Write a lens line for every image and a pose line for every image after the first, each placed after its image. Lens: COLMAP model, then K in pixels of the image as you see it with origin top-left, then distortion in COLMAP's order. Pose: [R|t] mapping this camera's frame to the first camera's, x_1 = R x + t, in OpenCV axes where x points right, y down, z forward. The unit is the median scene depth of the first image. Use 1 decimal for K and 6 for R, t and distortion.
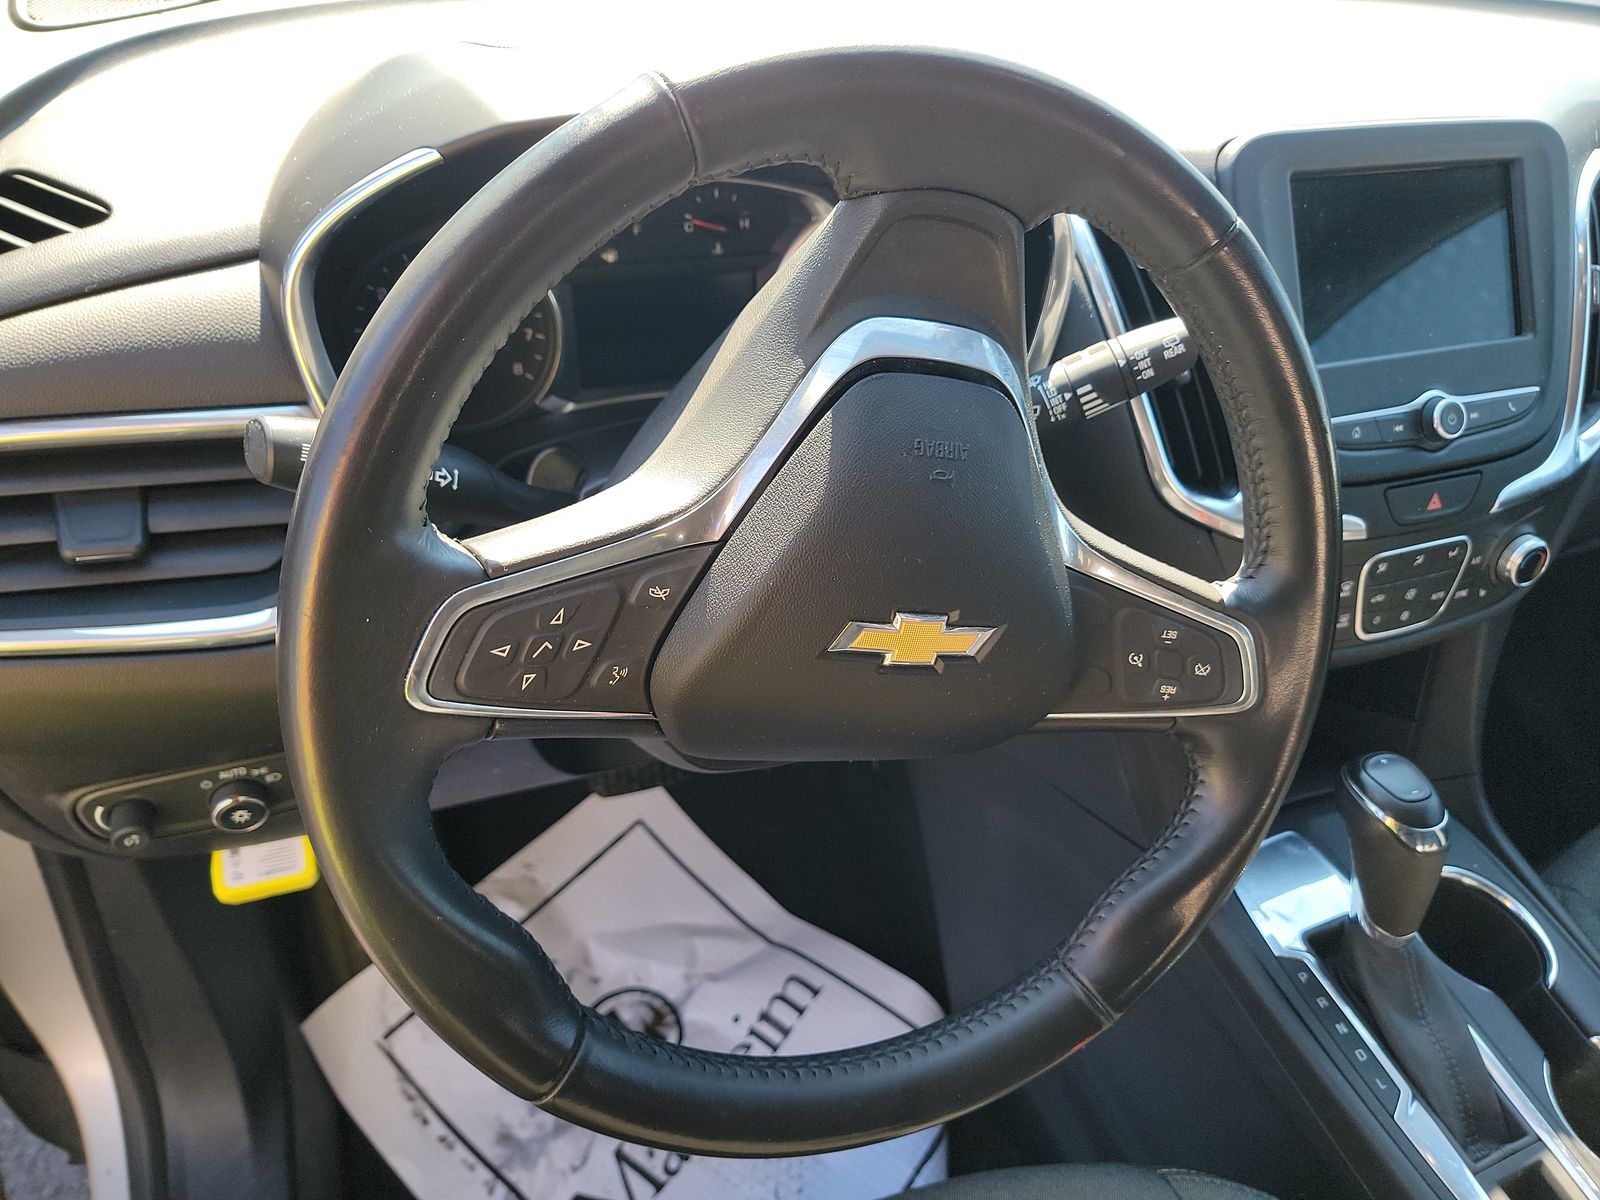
lens RADIAL K [[1171.1, 0, 800.0], [0, 1171.1, 600.0], [0, 0, 1]] dist [0.003741, 0.001095]
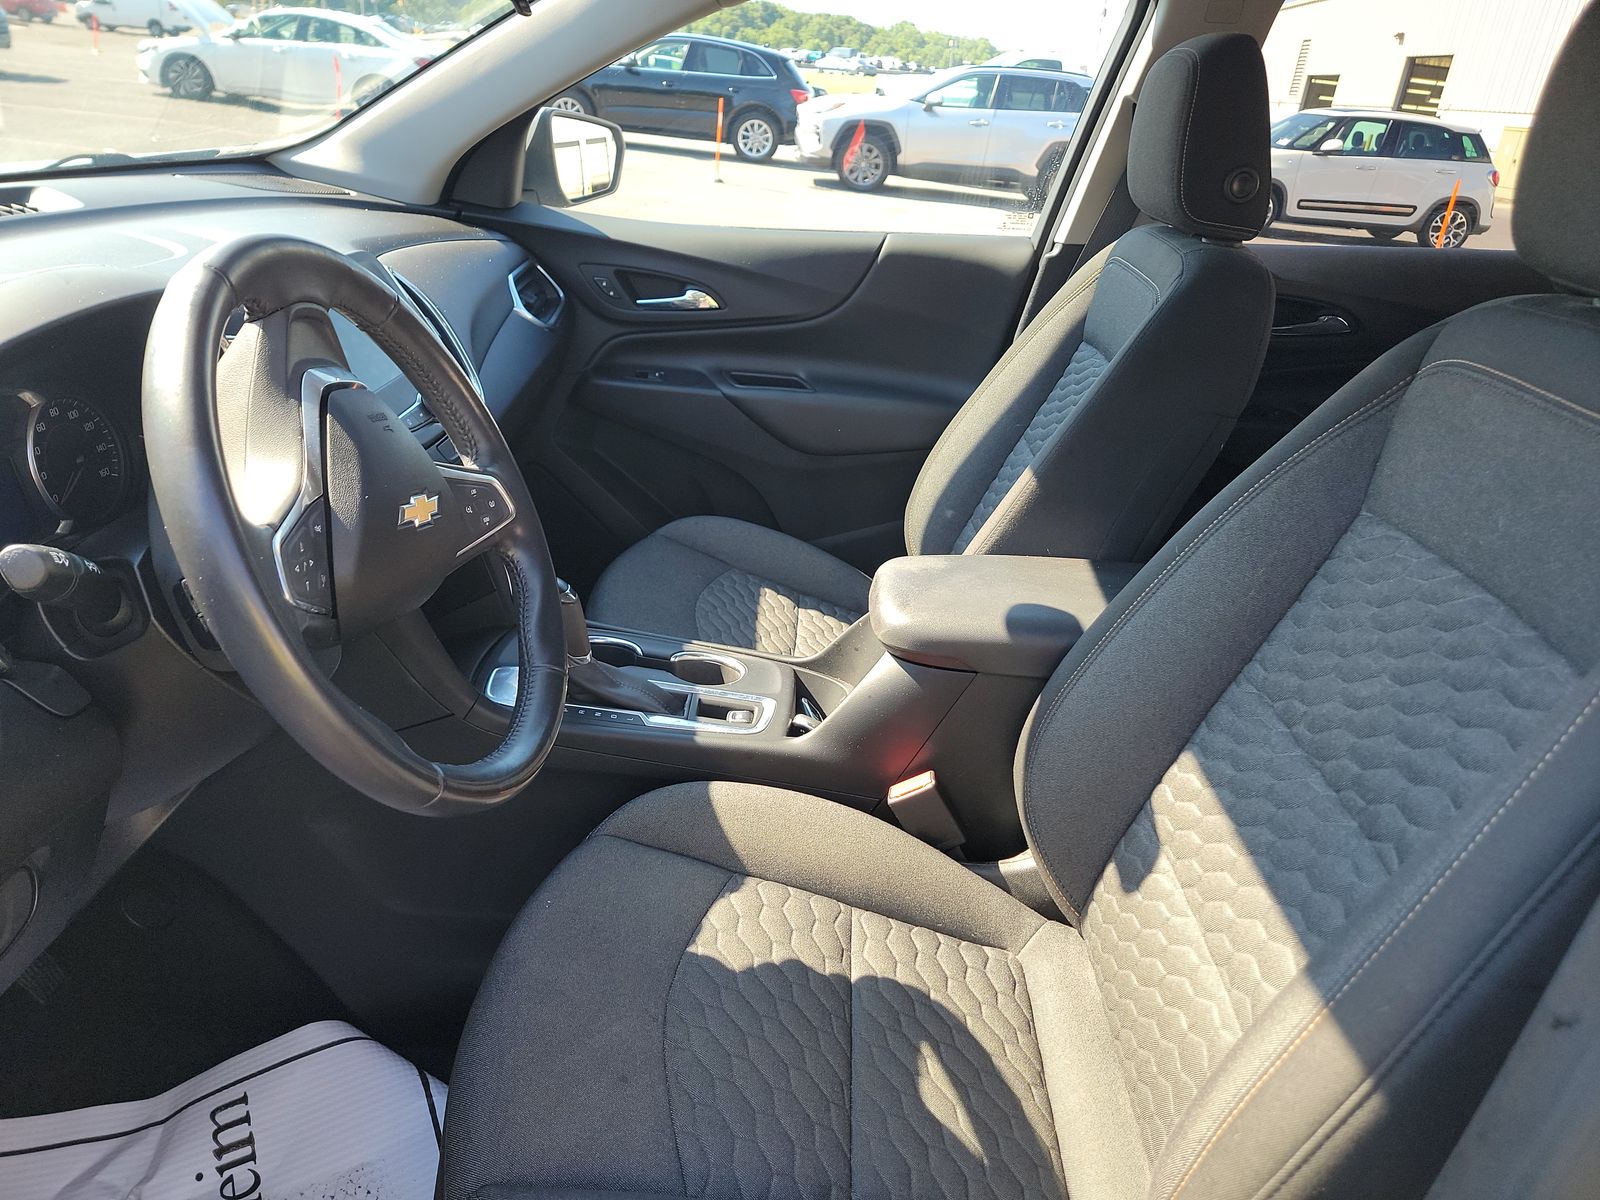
lens RADIAL K [[1120.6, 0, 800.0], [0, 1120.6, 600.0], [0, 0, 1]] dist [0.087158, -0.071767]
pose [[0.412165, -0.429140, 0.803716, -0.677927], [0.554087, 0.818318, 0.152787, 0.124189], [-0.723262, 0.382355, 0.575063, -0.256986]]
